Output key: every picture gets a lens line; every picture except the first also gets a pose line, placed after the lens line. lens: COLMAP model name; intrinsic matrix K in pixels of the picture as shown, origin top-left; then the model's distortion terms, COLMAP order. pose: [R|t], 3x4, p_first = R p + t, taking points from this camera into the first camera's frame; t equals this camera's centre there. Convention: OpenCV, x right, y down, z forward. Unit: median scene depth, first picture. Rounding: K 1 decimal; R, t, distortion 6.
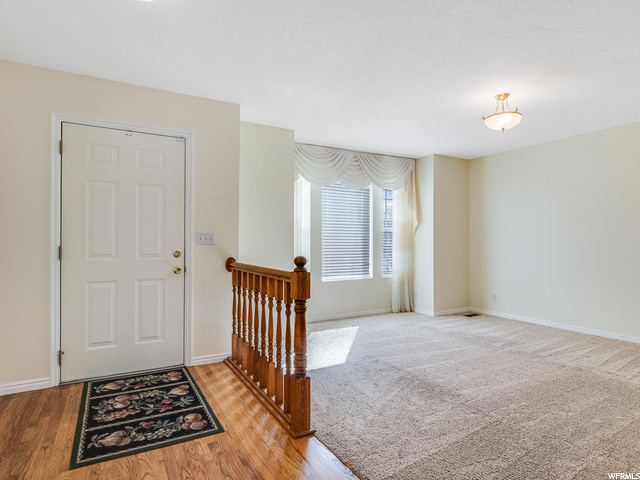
lens RADIAL K [[363.7, 0, 308.5], [0, 363.7, 236.1], [0, 0, 1]] dist [0.007211, -0.002882]
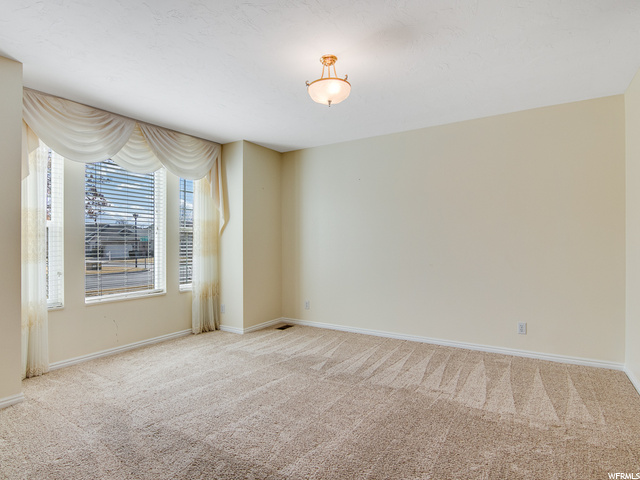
lens RADIAL K [[363.7, 0, 319.7], [0, 363.7, 240.2], [0, 0, 1]] dist [0.007211, -0.002882]
pose [[0.856454, -0.000153, 0.516223, 0.078119], [-0.001904, 0.999992, 0.003454, 0.002754], [-0.516220, -0.003941, 0.856447, 0.241028]]
